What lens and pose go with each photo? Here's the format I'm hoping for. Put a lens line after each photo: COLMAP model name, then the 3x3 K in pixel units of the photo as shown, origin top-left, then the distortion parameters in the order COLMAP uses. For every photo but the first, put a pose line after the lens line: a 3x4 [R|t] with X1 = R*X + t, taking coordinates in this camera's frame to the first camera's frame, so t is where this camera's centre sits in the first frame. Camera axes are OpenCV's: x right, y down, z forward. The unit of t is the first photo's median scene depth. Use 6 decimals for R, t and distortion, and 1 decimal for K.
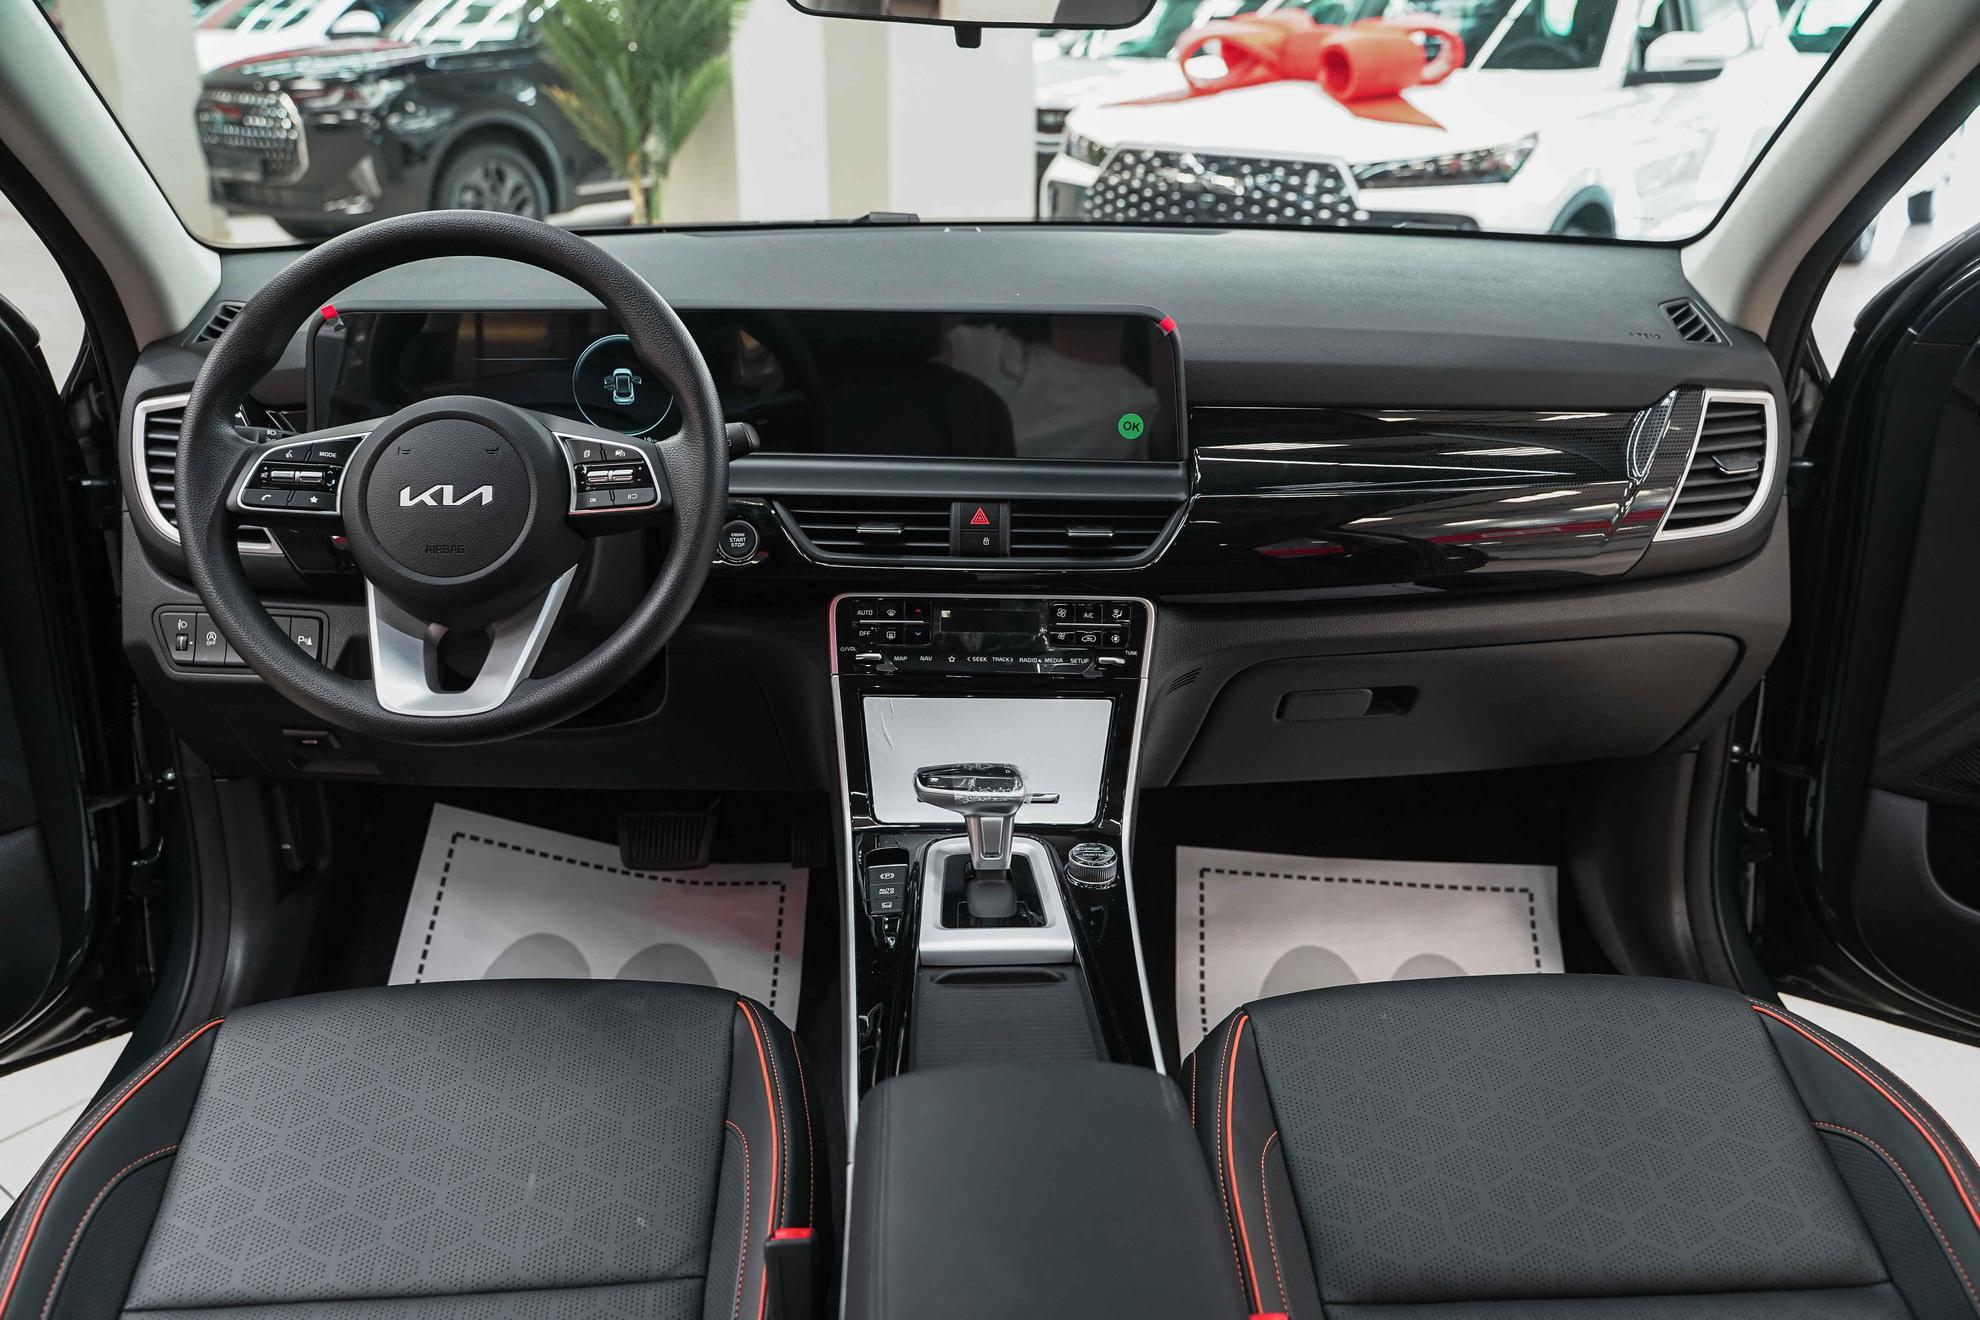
lens RADIAL K [[1577.3, 0, 990.0], [0, 1577.3, 660.0], [0, 0, 1]] dist [-0.010216, 0.000148]
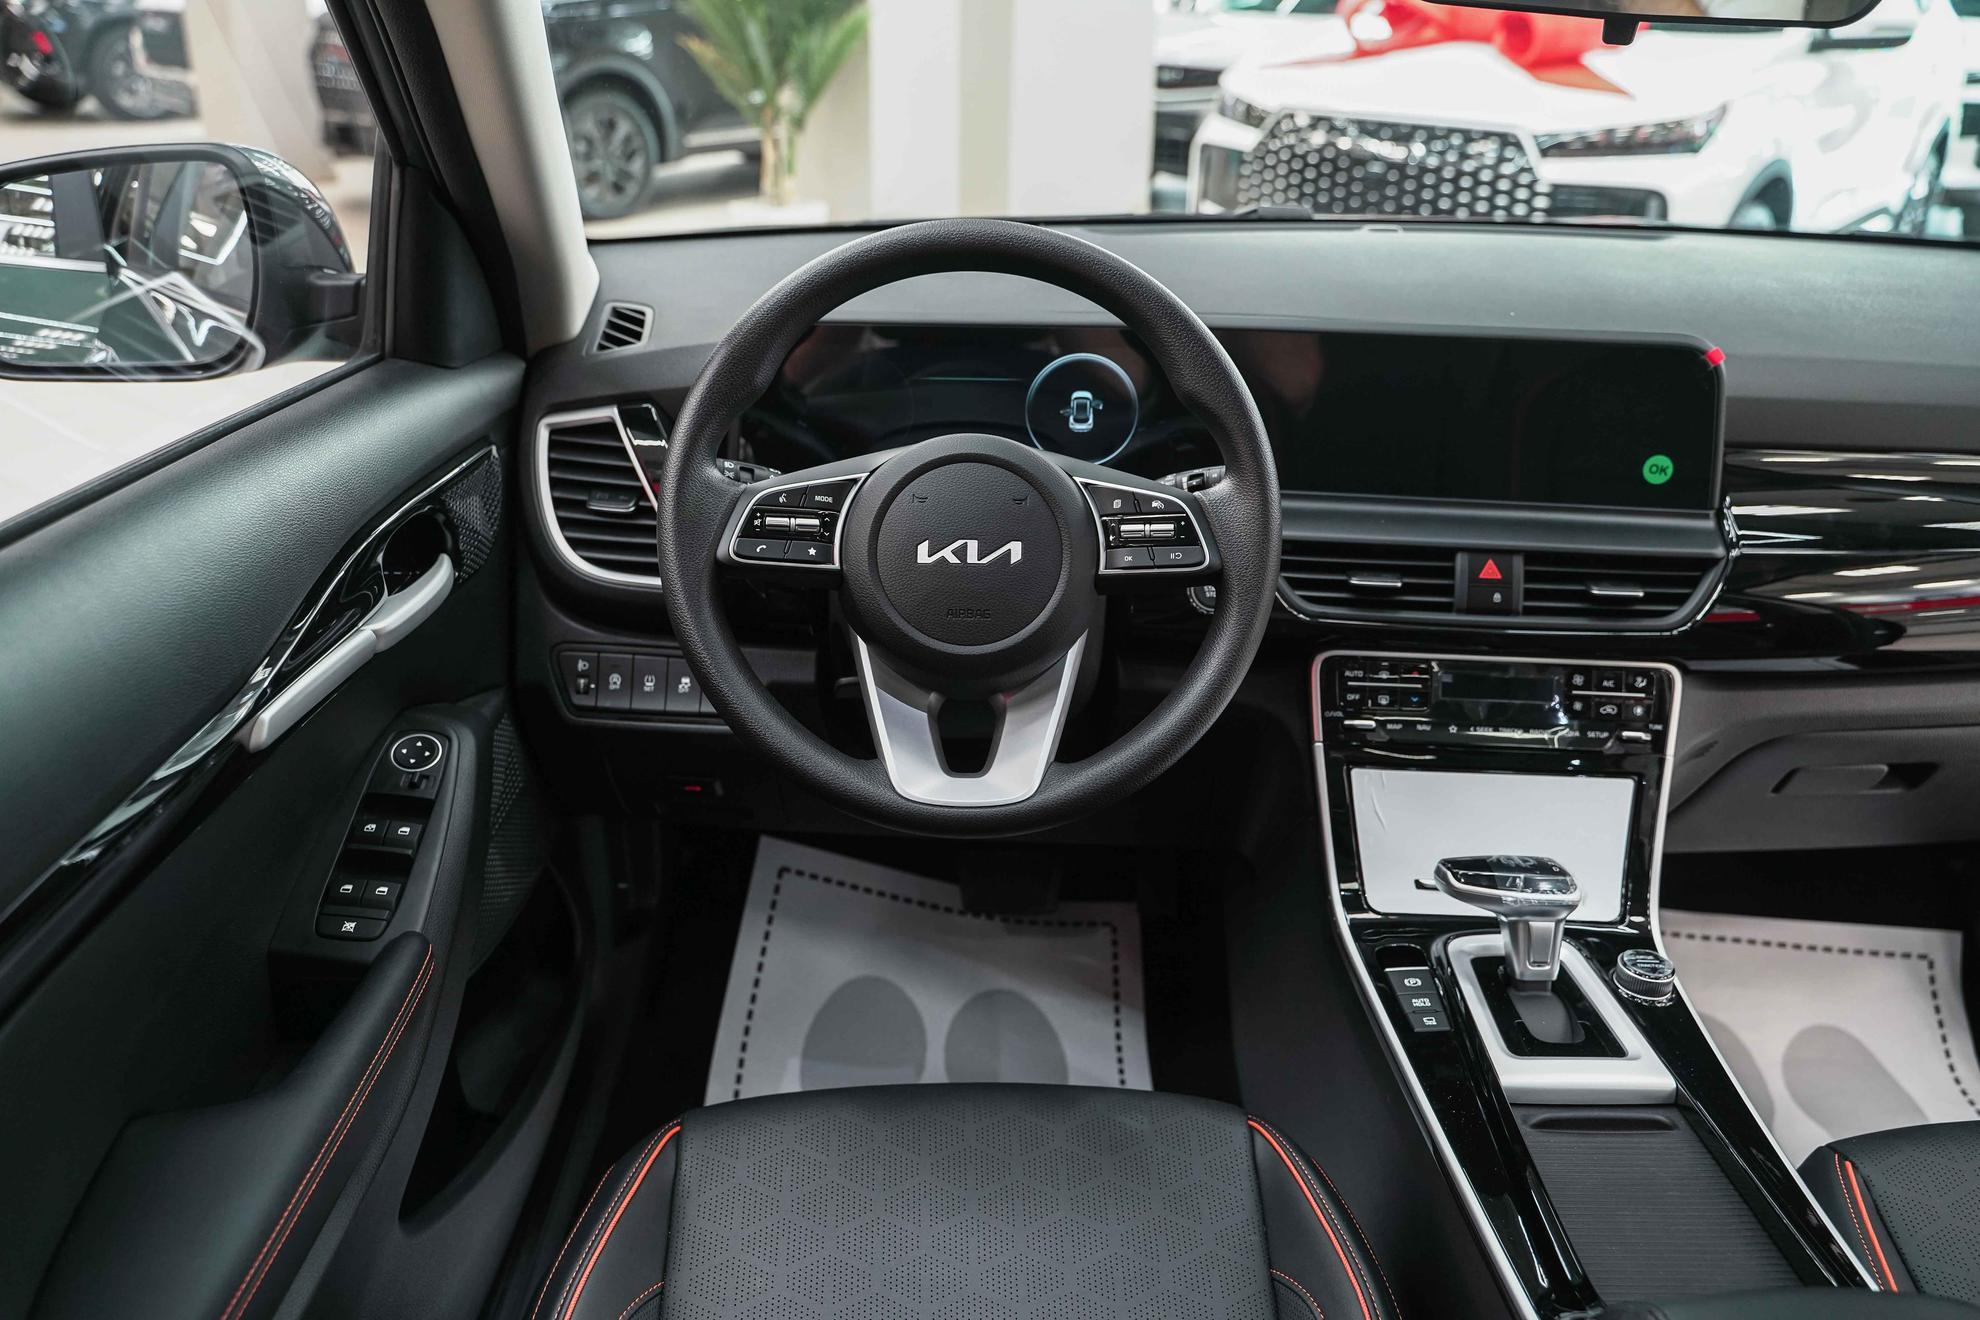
lens RADIAL K [[1559.8, 0, 990.0], [0, 1559.8, 660.0], [0, 0, 1]] dist [-0.003884, -0.000933]
pose [[0.999368, 0.024614, -0.025663, -0.263011], [-0.023772, 0.999185, 0.032626, -0.061831], [0.026445, -0.031996, 0.999138, 0.114533]]
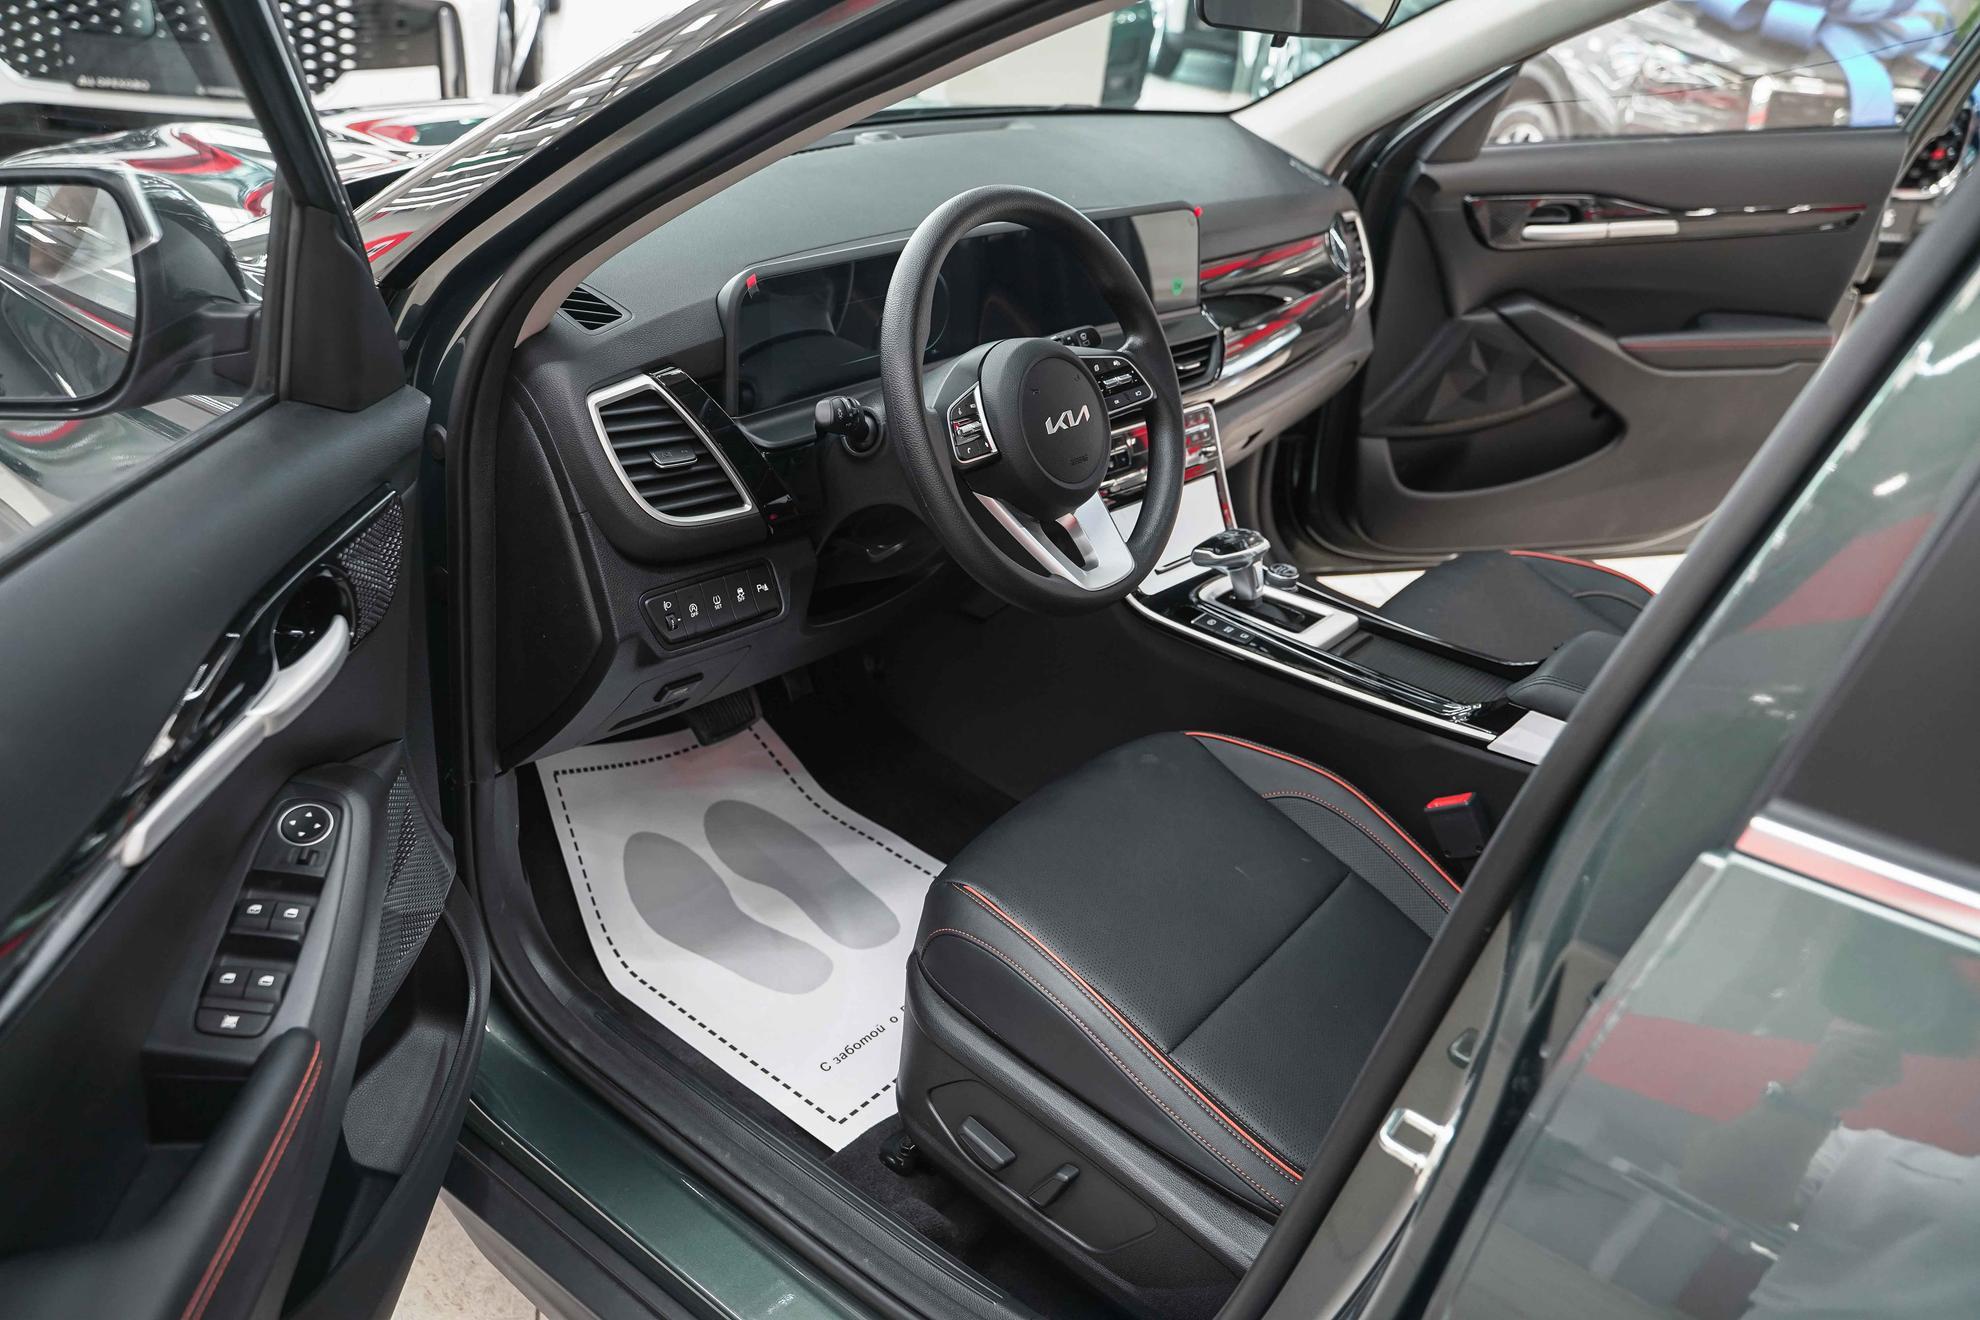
lens RADIAL K [[1559.8, 0, 990.0], [0, 1559.8, 660.0], [0, 0, 1]] dist [-0.003884, -0.000933]
pose [[0.651069, -0.304894, 0.695089, -1.118448], [0.186947, 0.951977, 0.242469, -0.200007], [-0.735636, -0.027920, 0.676802, 0.161059]]
